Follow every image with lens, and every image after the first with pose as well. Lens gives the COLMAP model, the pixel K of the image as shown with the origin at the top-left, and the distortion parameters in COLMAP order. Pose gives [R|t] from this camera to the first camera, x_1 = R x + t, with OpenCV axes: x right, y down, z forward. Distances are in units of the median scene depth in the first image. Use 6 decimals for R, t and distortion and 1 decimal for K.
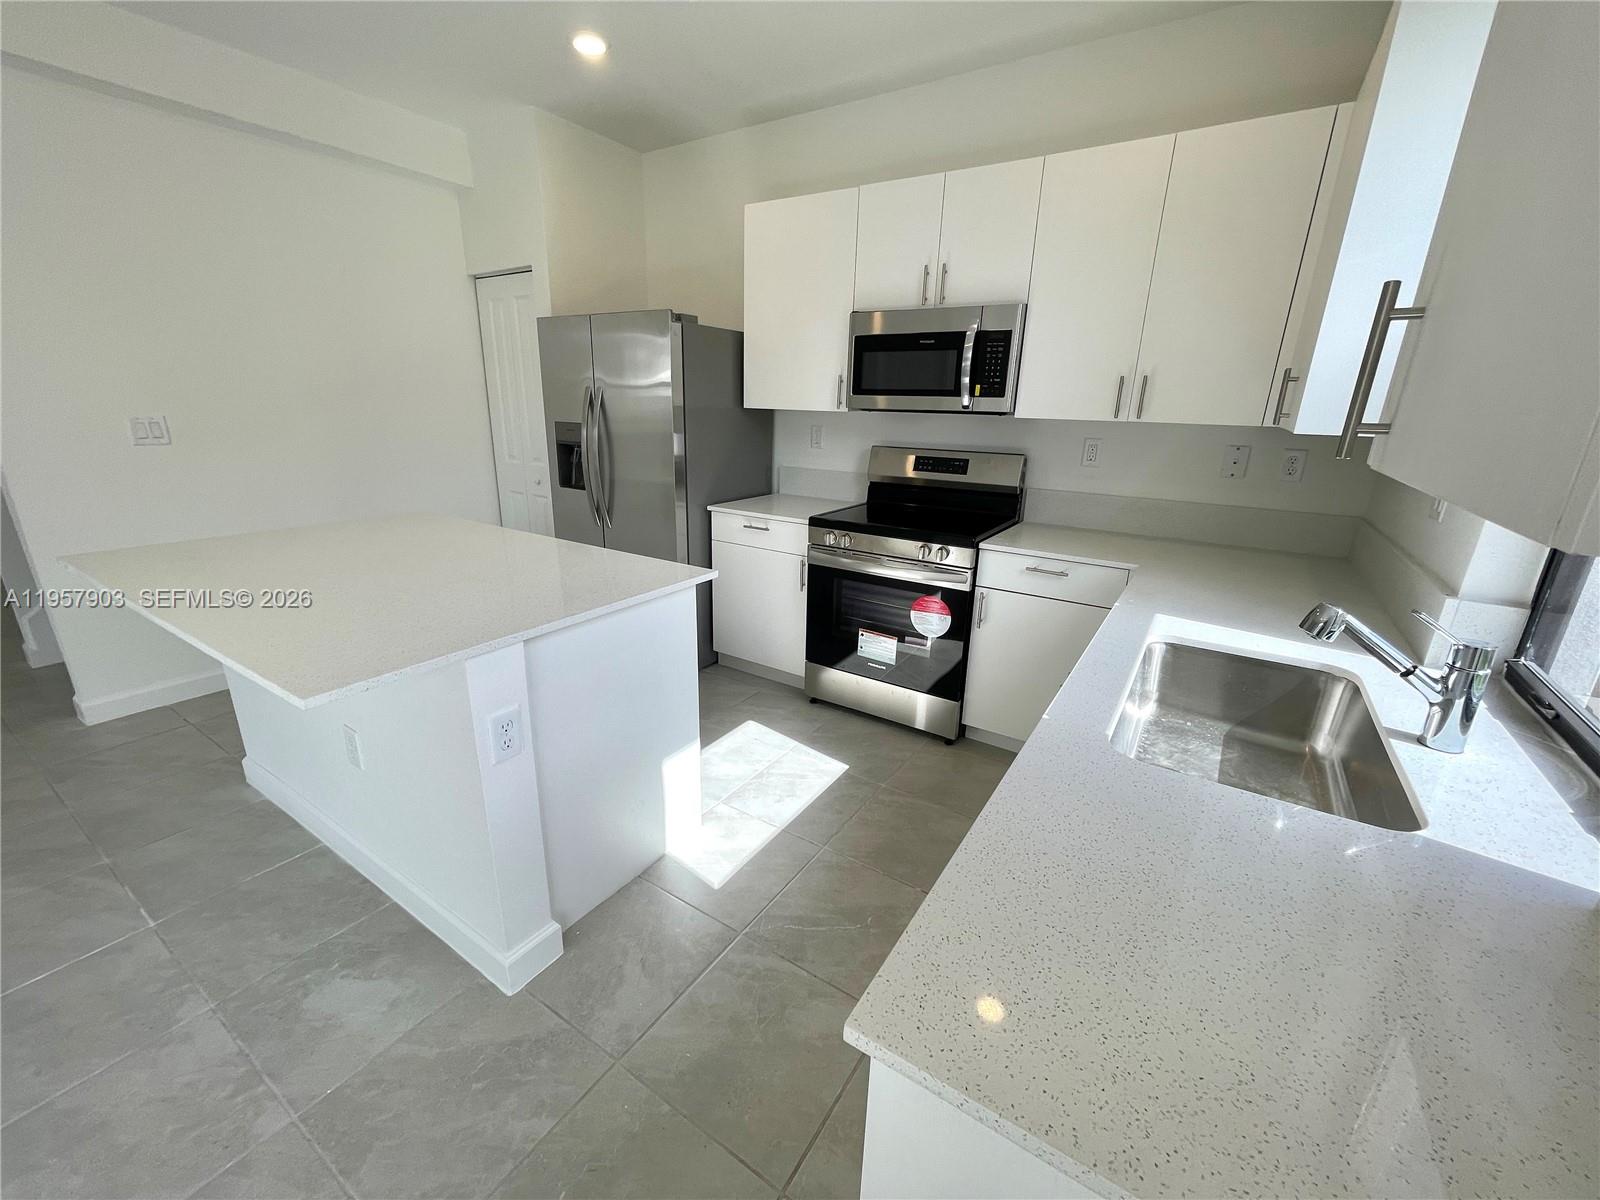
lens RADIAL K [[646.9, 0, 803.6], [0, 646.9, 608.7], [0, 0, 1]] dist [0.000100, -0.000072]
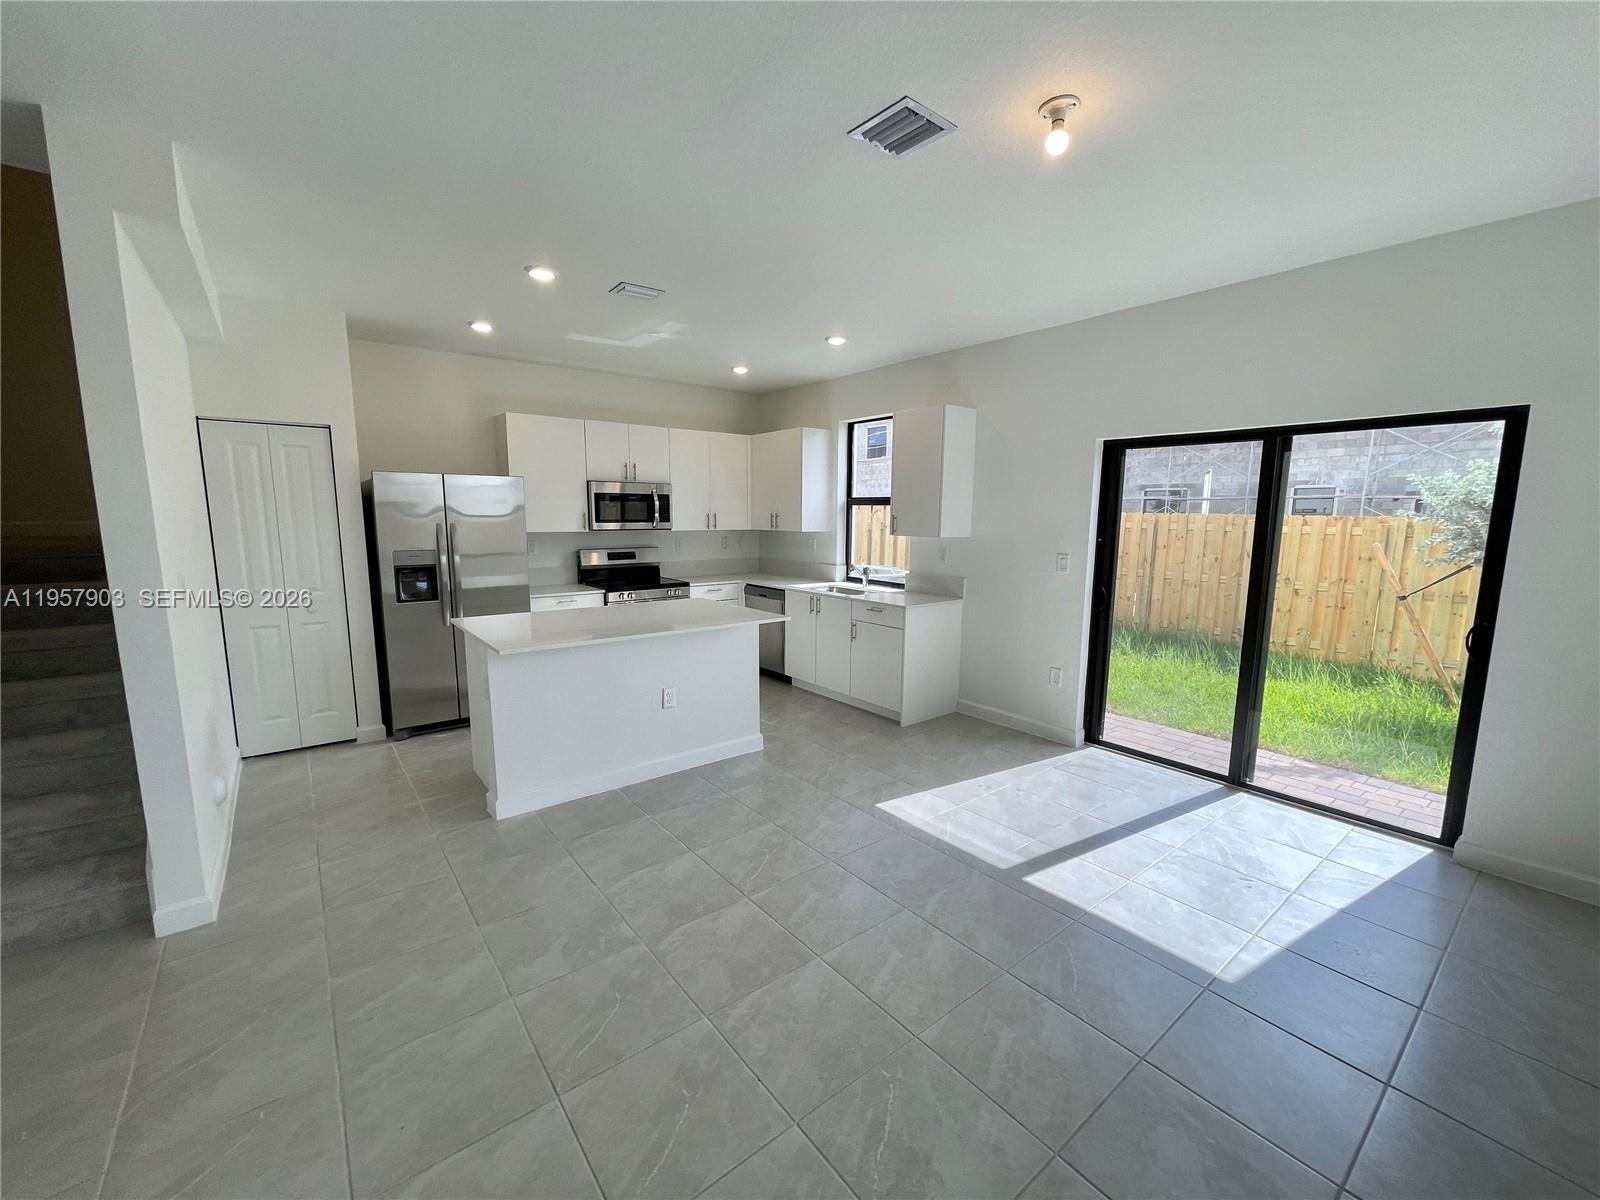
lens RADIAL K [[646.9, 0, 803.6], [0, 646.9, 608.7], [0, 0, 1]] dist [0.000100, -0.000072]
pose [[0.314759, -0.156790, 0.936132, -1.850421], [0.291455, 0.954581, 0.061883, -0.045324], [-0.903317, 0.253362, 0.346160, -0.140119]]
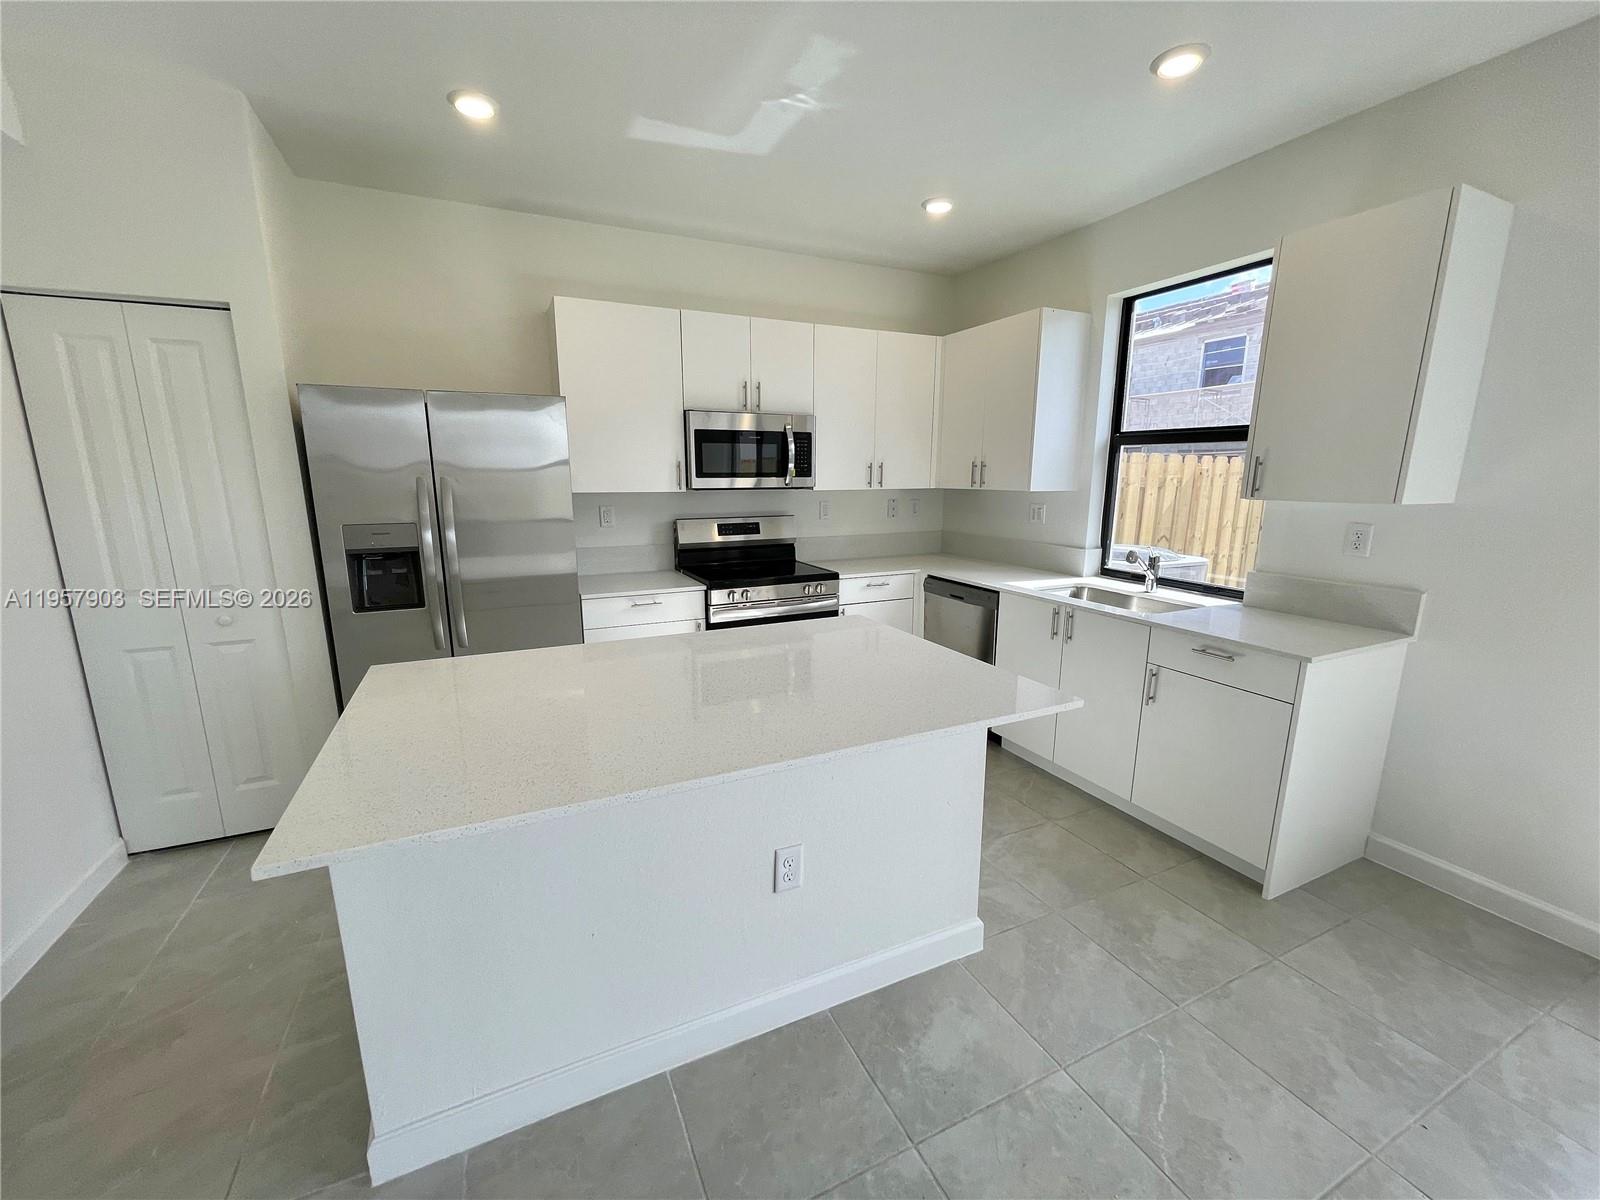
lens RADIAL K [[645.5, 0, 792.7], [0, 645.5, 610.1], [0, 0, 1]] dist [0.000957, -0.000125]
pose [[0.532239, -0.196267, 0.823530, -1.039805], [0.271522, 0.960942, 0.053534, -0.139924], [-0.801872, 0.195113, 0.564741, 0.299160]]
